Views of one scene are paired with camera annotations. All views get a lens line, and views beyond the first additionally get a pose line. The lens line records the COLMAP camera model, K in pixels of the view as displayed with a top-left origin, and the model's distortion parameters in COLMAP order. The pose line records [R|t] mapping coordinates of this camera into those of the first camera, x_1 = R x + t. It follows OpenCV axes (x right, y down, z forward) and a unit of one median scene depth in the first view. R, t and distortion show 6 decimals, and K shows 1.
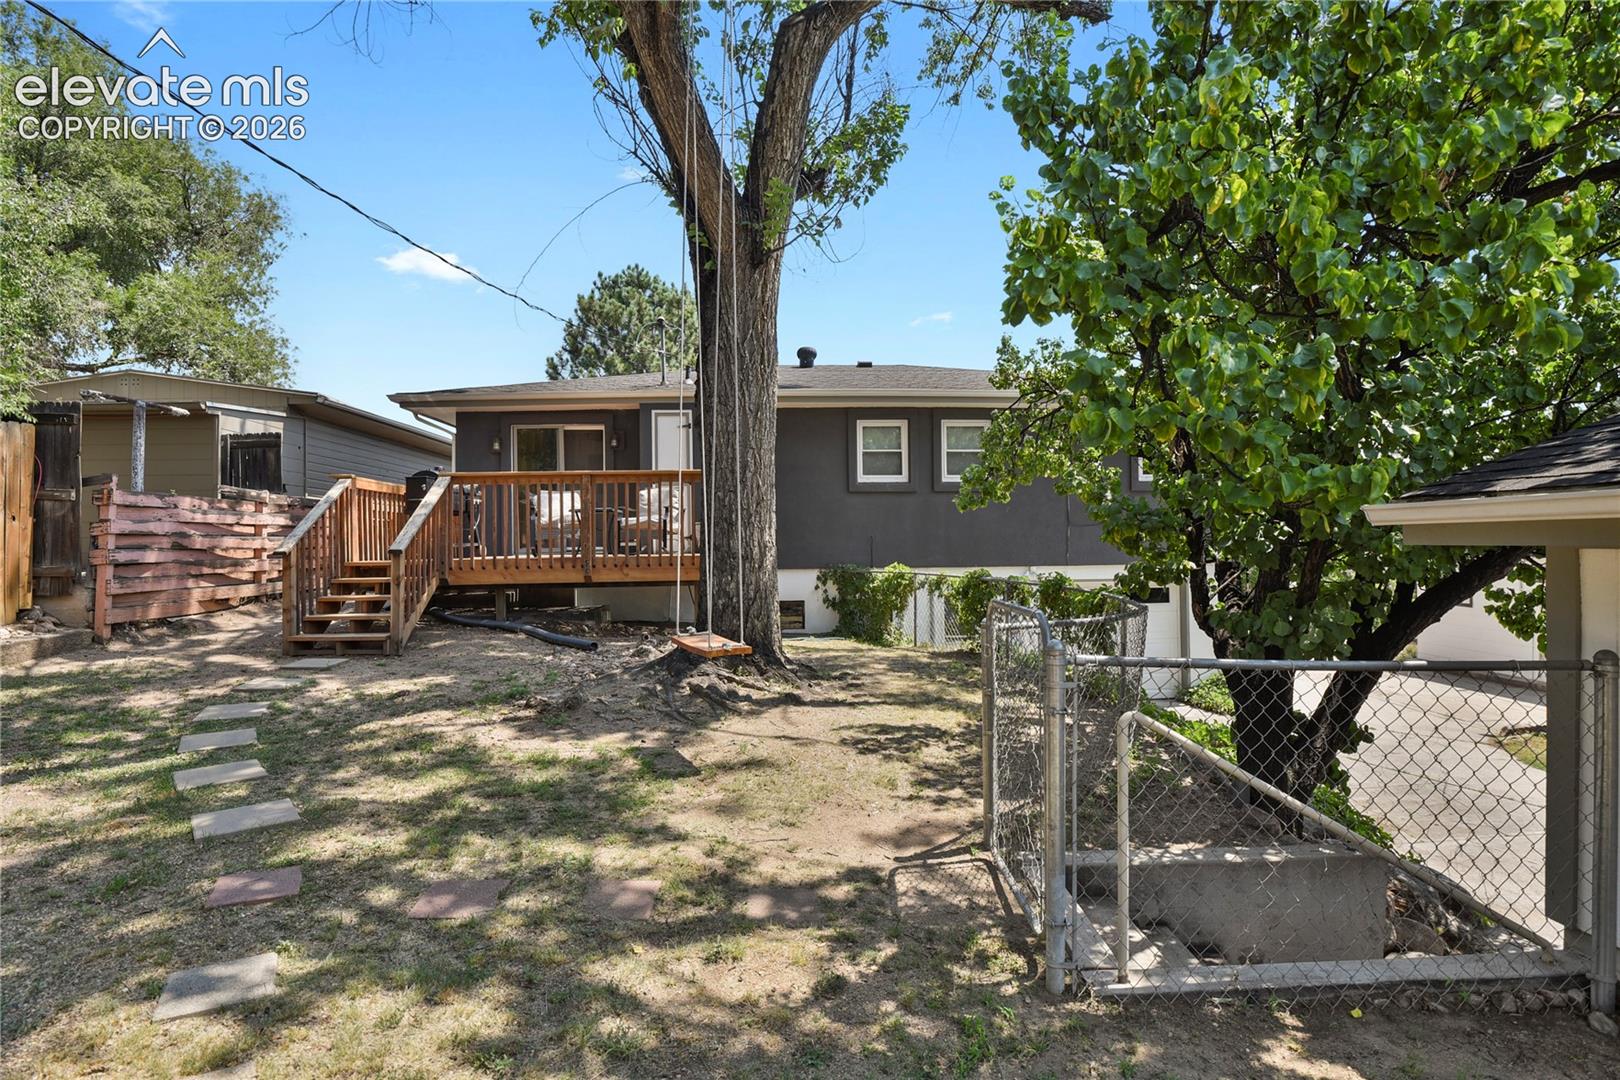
lens RADIAL K [[787.8, 0, 817.8], [0, 787.8, 539.6], [0, 0, 1]] dist [-0.000924, 0.000216]
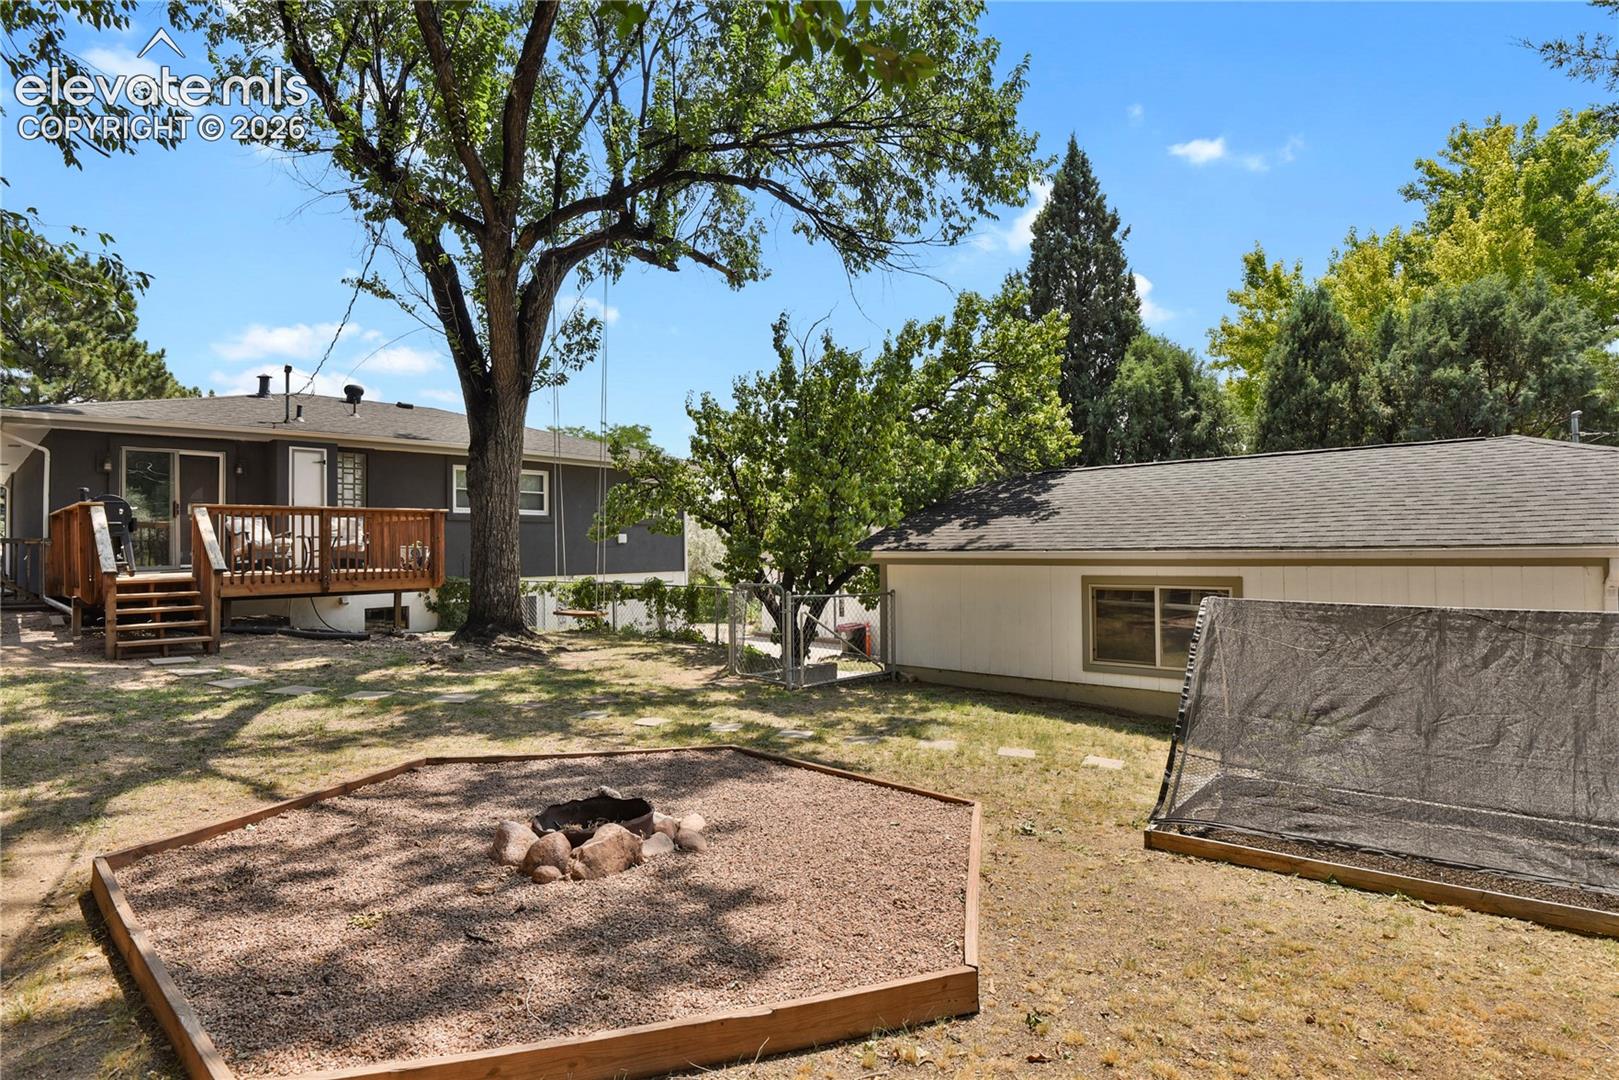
lens RADIAL K [[875.3, 0, 810.1], [0, 875.3, 541.3], [0, 0, 1]] dist [-0.028107, -0.002913]
pose [[0.705266, 0.007784, 0.708900, -0.570019], [-0.000060, 0.999940, -0.010919, -0.011164], [-0.708943, 0.007658, 0.705225, -0.433739]]
